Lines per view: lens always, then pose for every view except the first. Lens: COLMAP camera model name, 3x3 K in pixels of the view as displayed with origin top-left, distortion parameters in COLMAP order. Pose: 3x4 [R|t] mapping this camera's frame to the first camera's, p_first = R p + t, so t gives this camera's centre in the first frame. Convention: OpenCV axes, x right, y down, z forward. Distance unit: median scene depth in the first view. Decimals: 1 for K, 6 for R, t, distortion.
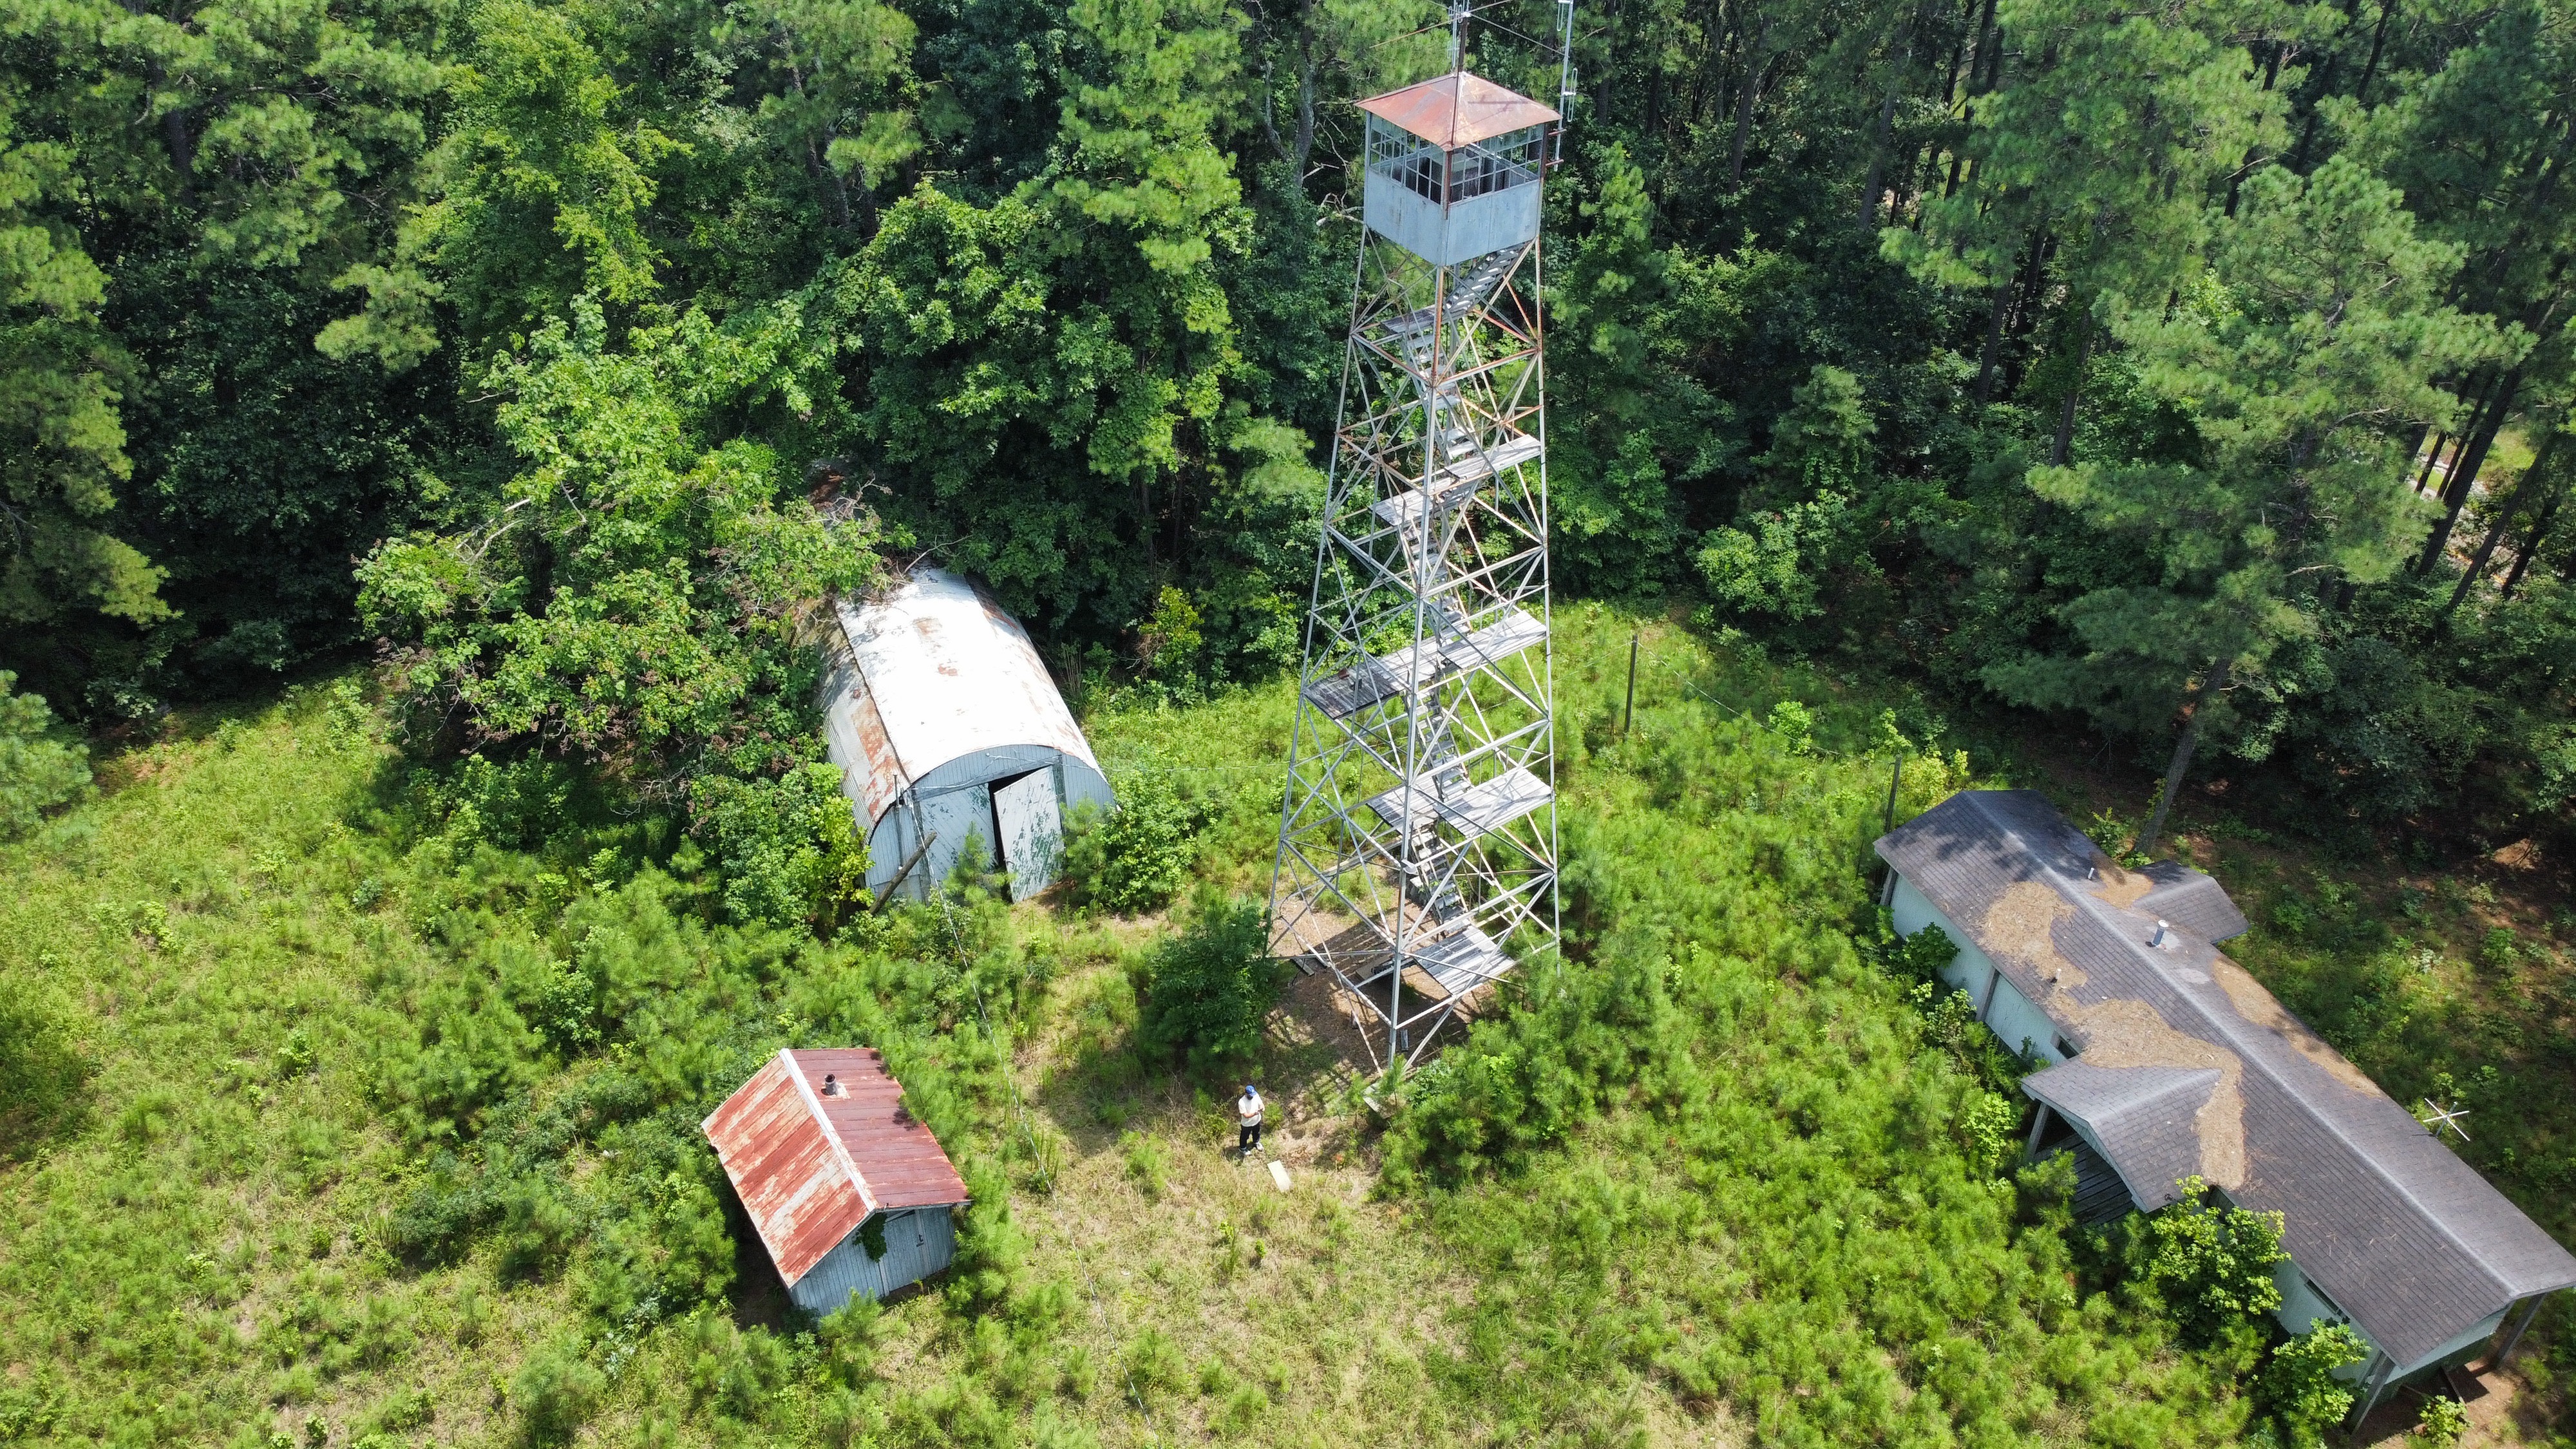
lens RADIAL K [[1990.7, 0, 1288.0], [0, 1990.7, 724.5], [0, 0, 1]] dist [0.021077, -0.004321]
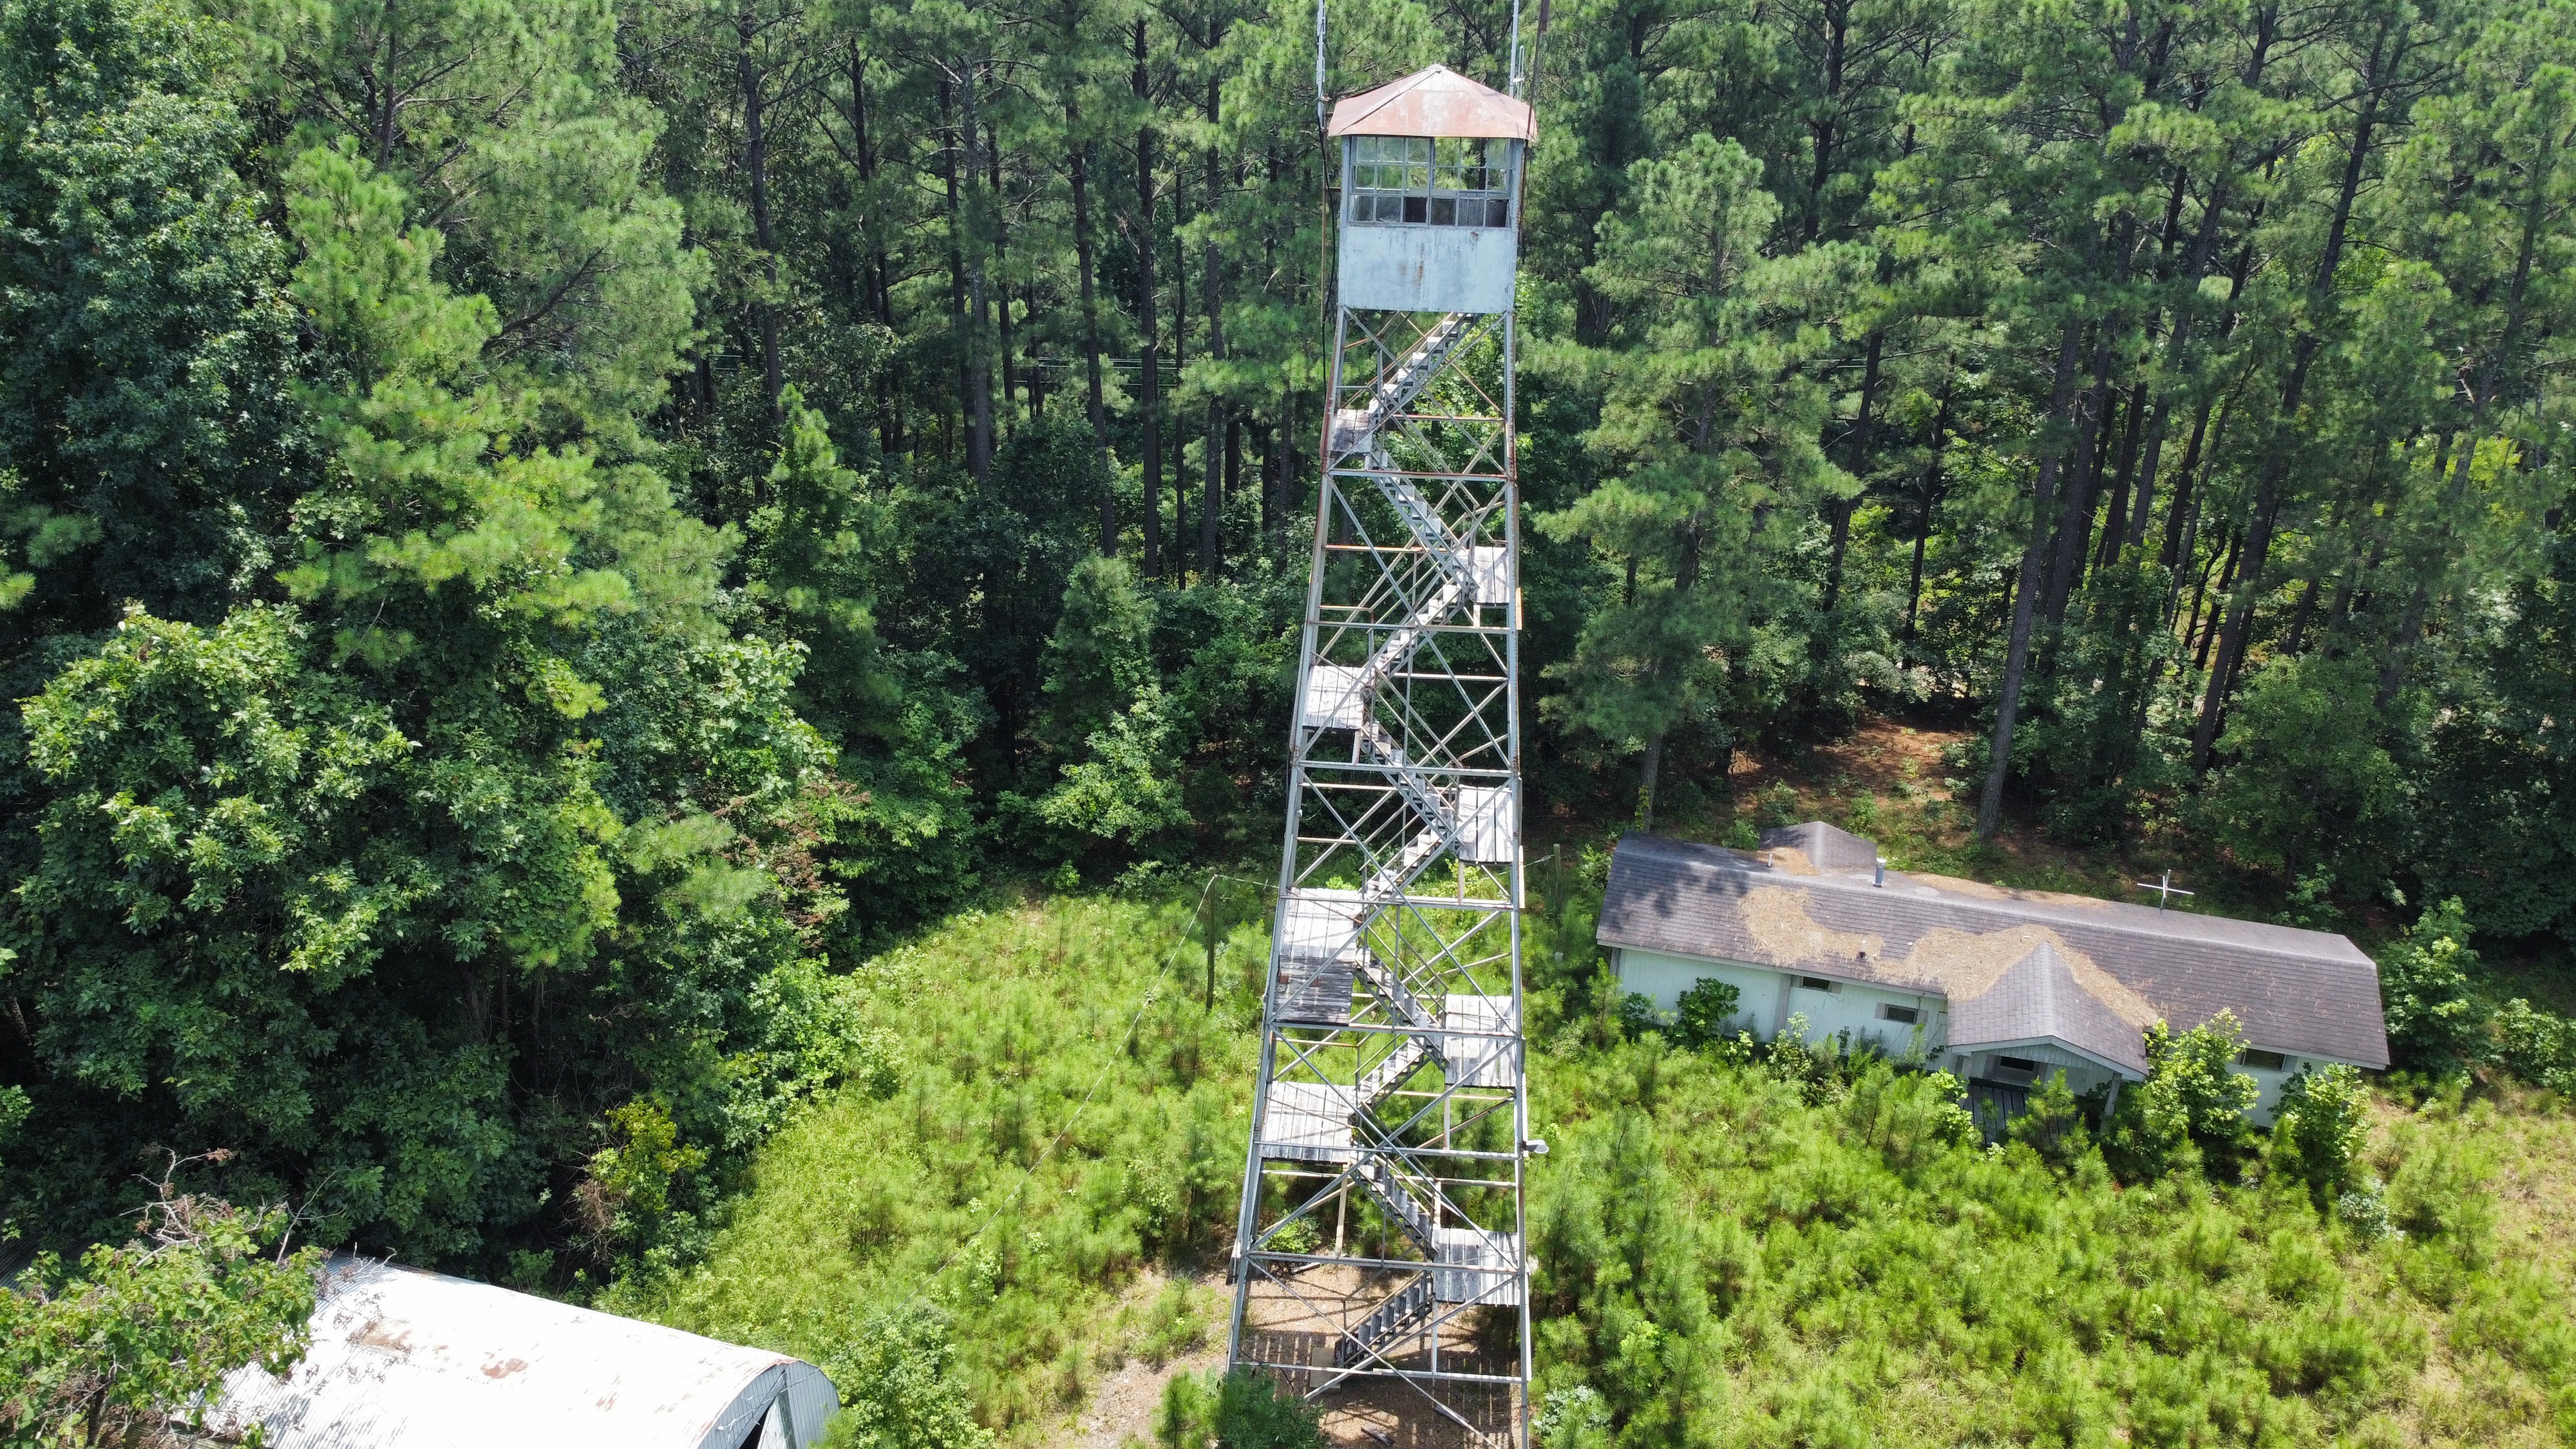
lens RADIAL K [[1990.7, 0, 1288.0], [0, 1990.7, 724.5], [0, 0, 1]] dist [0.021077, -0.004321]
pose [[0.630733, -0.335288, 0.699827, -0.373971], [0.458608, 0.888553, 0.012377, -0.096757], [-0.625983, 0.313139, 0.714205, 0.381439]]
